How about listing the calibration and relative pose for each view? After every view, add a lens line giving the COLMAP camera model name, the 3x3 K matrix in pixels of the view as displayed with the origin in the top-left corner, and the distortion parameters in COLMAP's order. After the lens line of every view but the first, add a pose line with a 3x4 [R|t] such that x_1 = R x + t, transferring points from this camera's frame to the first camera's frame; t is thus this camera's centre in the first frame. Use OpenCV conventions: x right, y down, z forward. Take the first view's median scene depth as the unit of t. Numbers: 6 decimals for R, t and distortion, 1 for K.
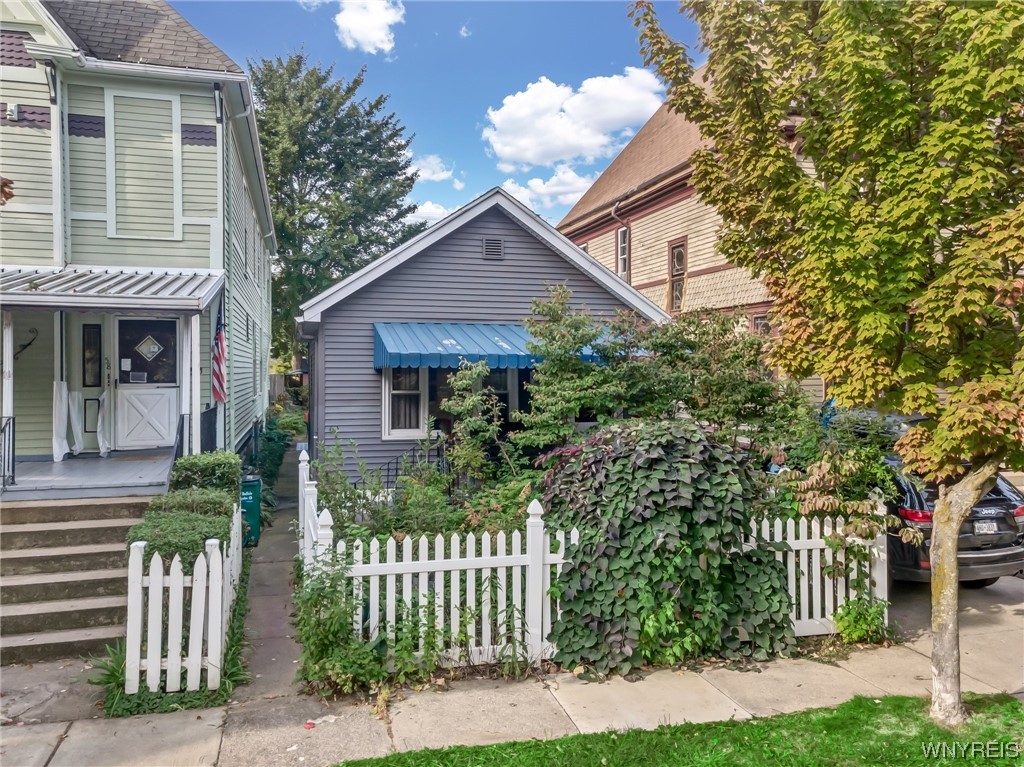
lens RADIAL K [[784.4, 0, 507.0], [0, 784.4, 381.5], [0, 0, 1]] dist [0.010793, 0.069945]
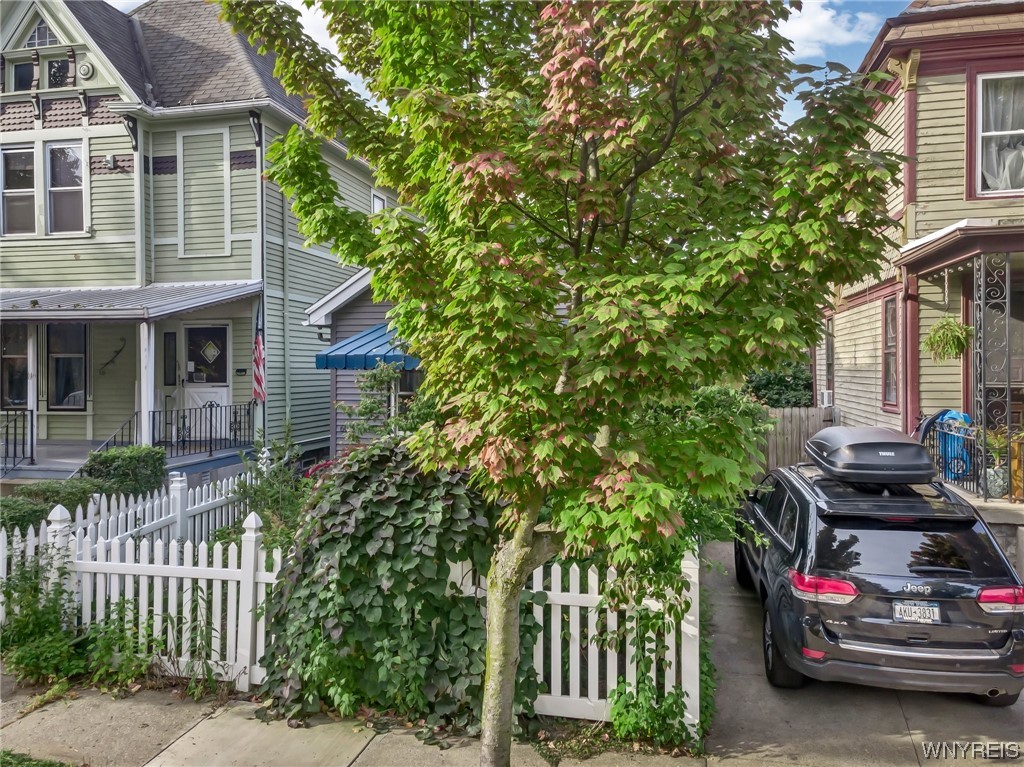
lens RADIAL K [[784.4, 0, 507.0], [0, 784.4, 381.5], [0, 0, 1]] dist [0.010793, 0.069945]
pose [[0.880666, 0.006589, -0.473692, 0.677592], [-0.005454, 0.999978, 0.003770, -0.008989], [0.473706, -0.000737, 0.880683, 0.289060]]
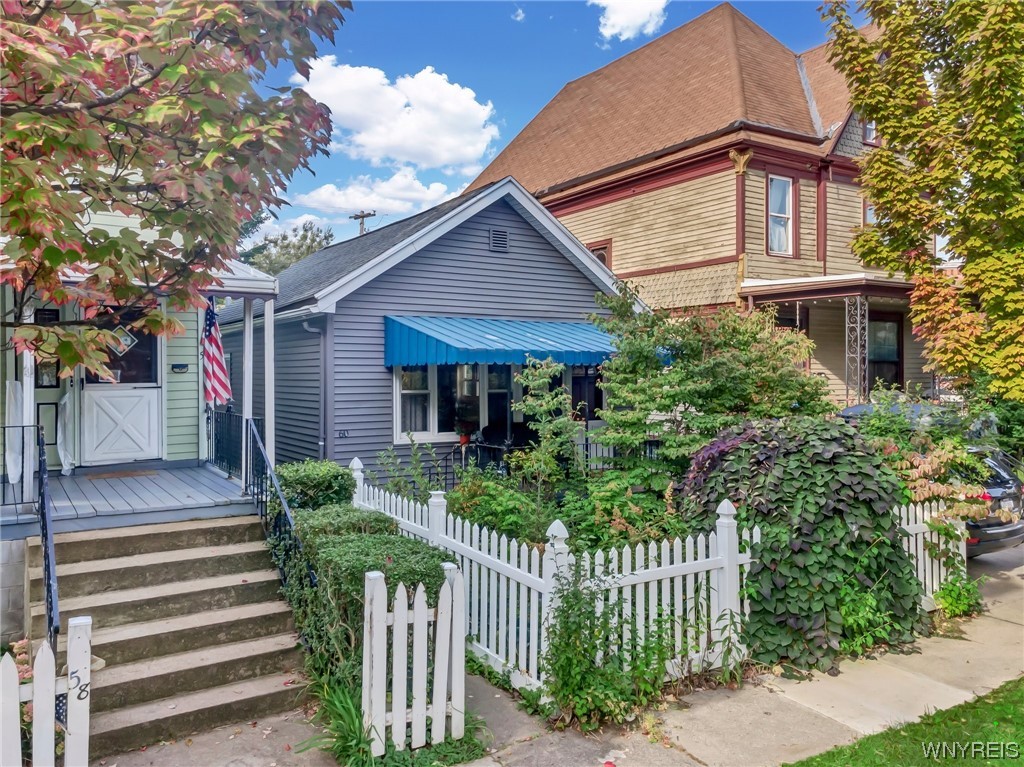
lens RADIAL K [[780.9, 0, 512.0], [0, 780.9, 383.5], [0, 0, 1]] dist [0.000118, 0.083115]
pose [[0.953486, -0.004613, 0.301401, -0.459553], [0.004742, 0.999989, 0.000302, 0.006306], [-0.301399, 0.001141, 0.953497, 0.145395]]
